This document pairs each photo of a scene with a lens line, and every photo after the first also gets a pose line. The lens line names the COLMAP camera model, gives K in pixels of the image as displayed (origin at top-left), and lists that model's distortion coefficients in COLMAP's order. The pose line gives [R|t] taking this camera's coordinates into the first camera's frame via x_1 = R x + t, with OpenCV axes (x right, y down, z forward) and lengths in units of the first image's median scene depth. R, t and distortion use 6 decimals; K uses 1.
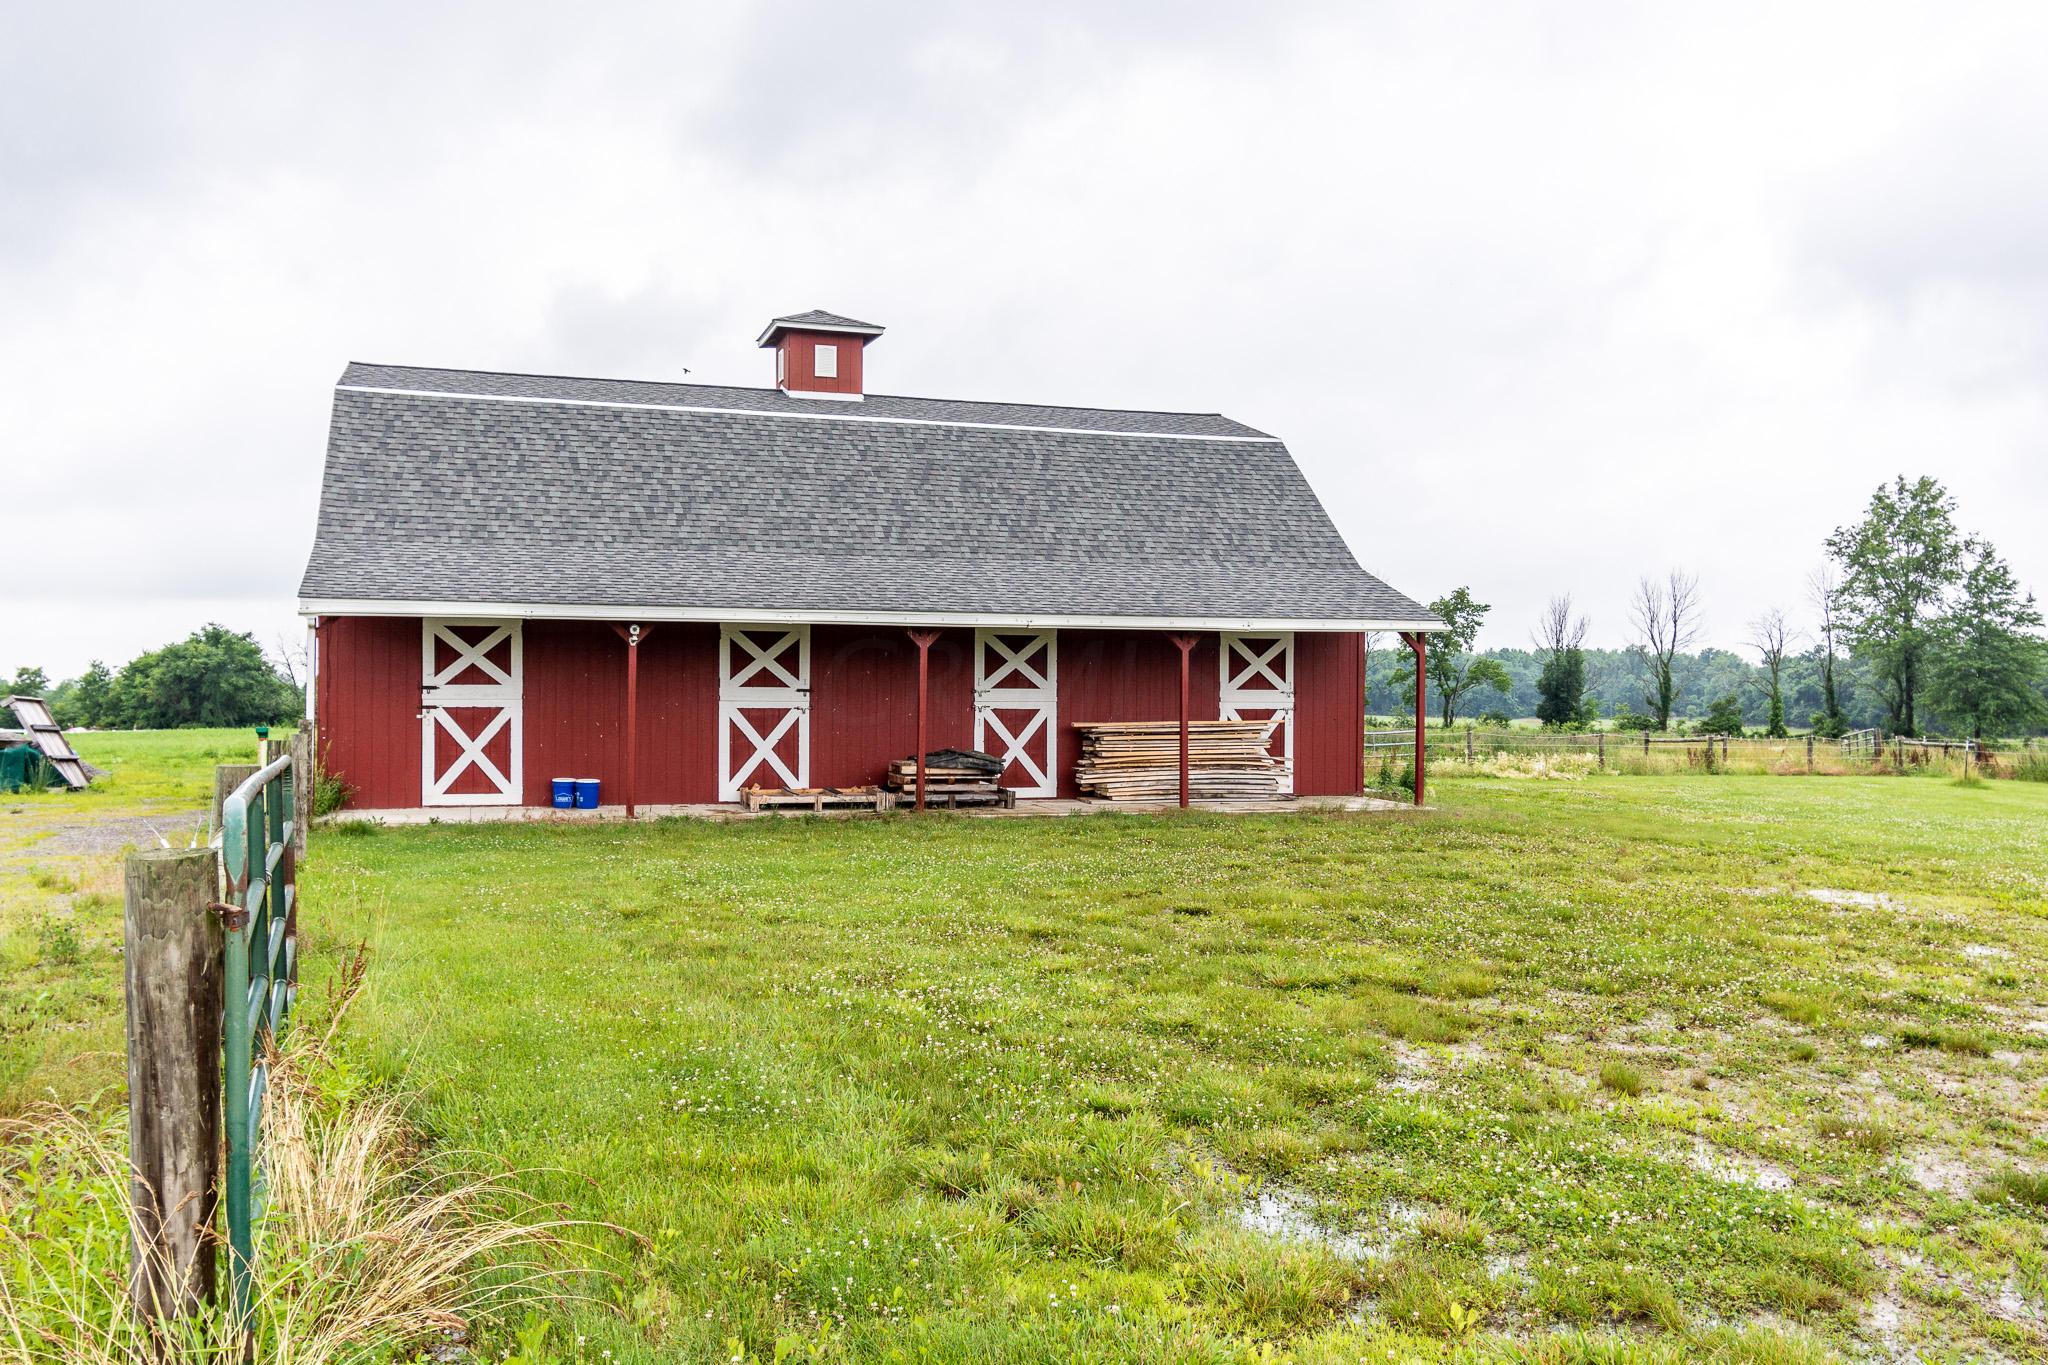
lens RADIAL K [[1686.4, 0, 1021.0], [0, 1686.4, 686.8], [0, 0, 1]] dist [-0.005916, 0.002790]
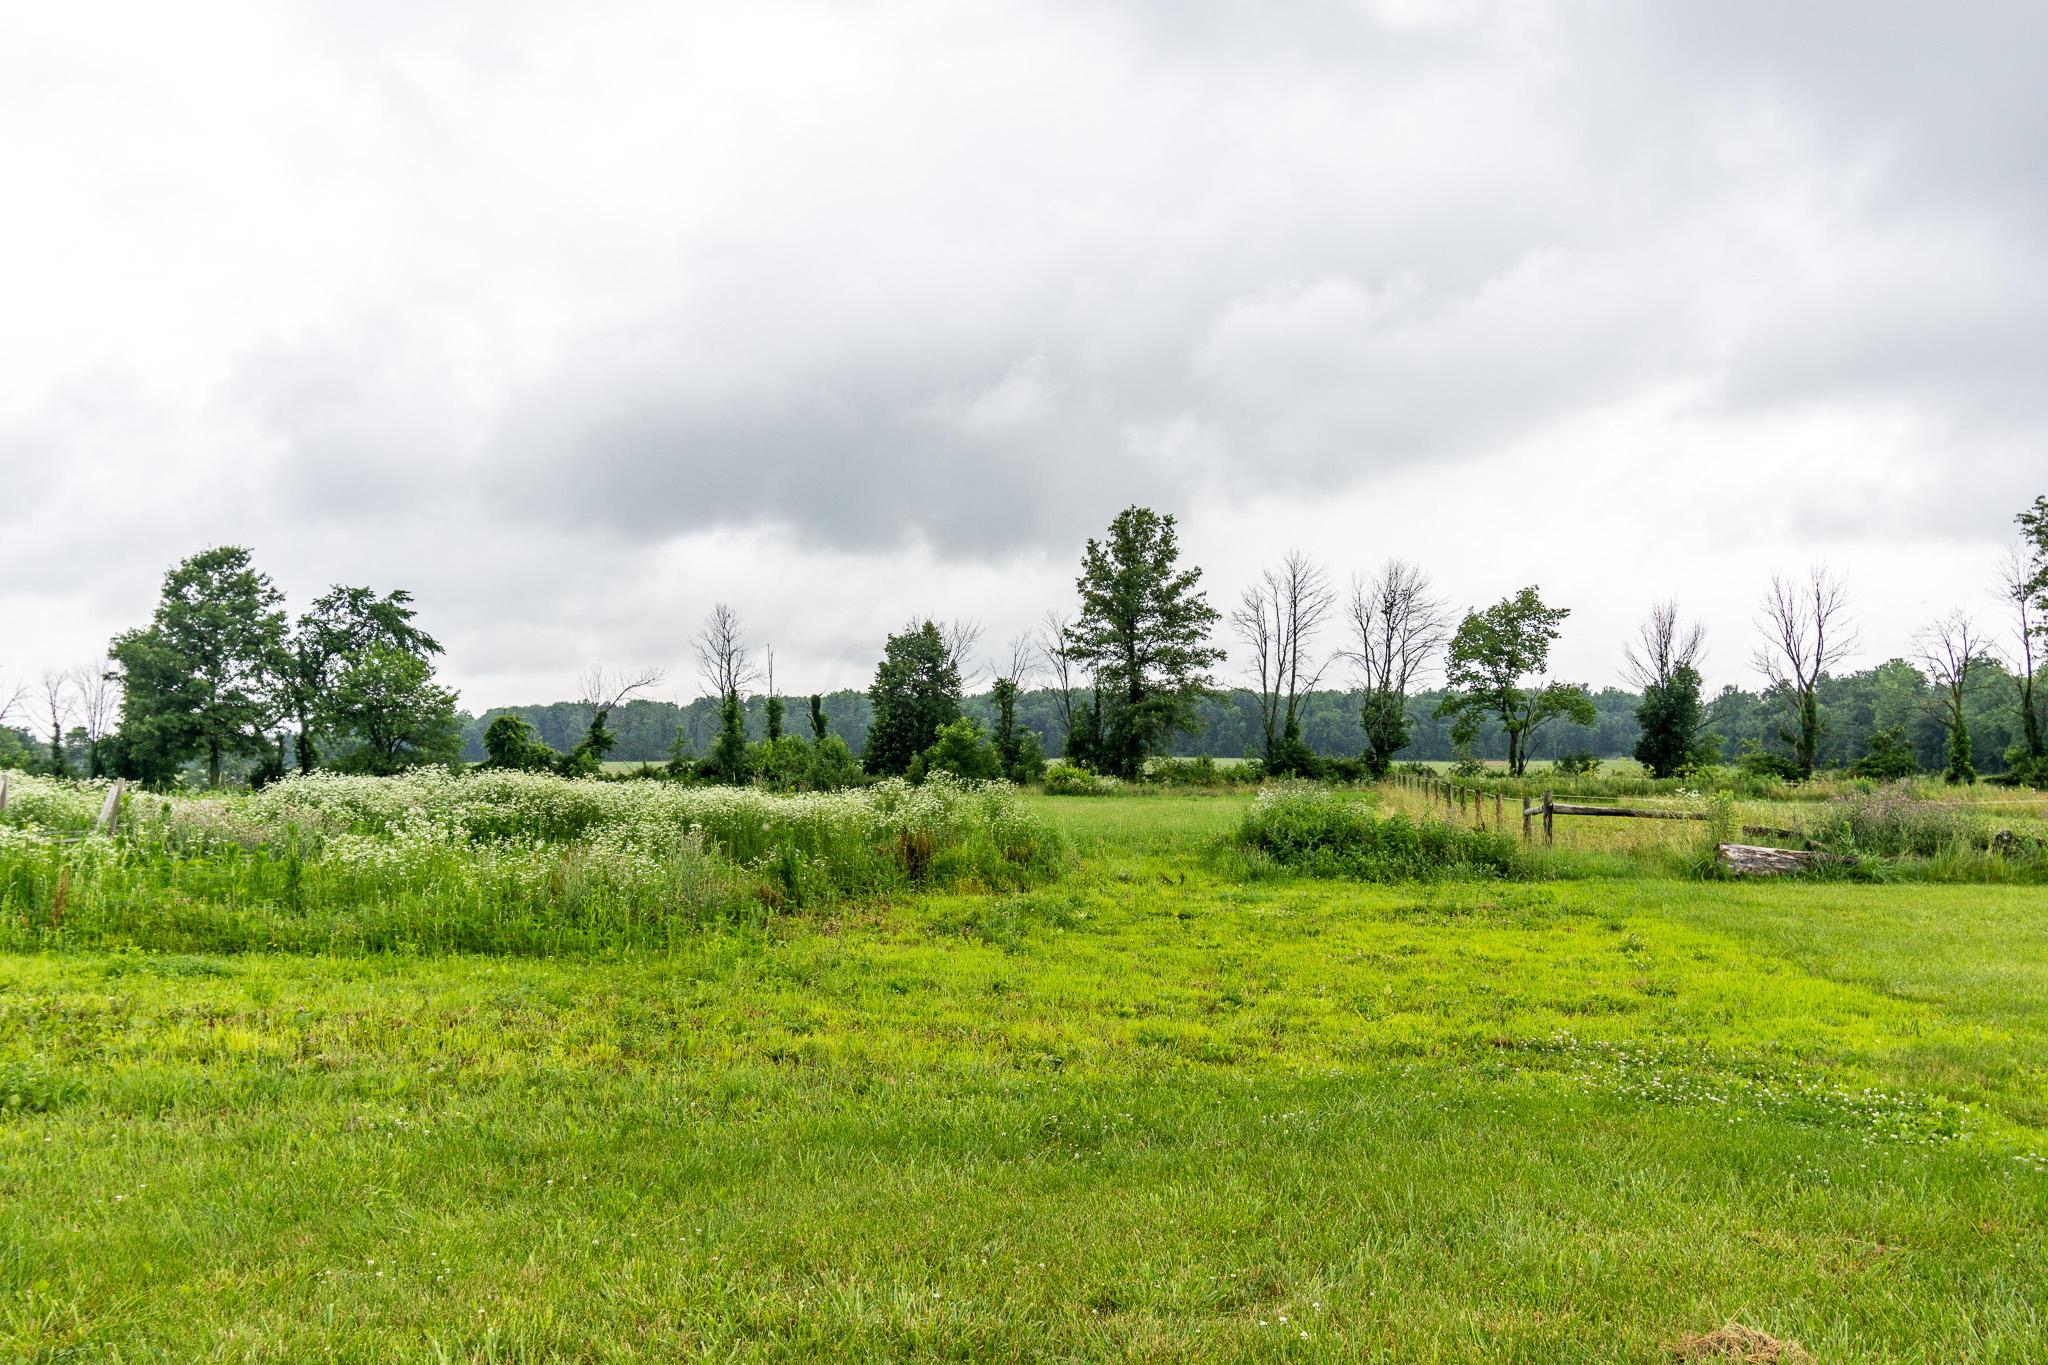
lens RADIAL K [[1686.4, 0, 991.7], [0, 1686.4, 650.5], [0, 0, 1]] dist [-0.005916, 0.002790]
pose [[0.999421, -0.010213, 0.032453, -0.004048], [0.011836, 0.998668, -0.050217, 0.022555], [-0.031896, 0.050572, 0.998211, 1.441399]]
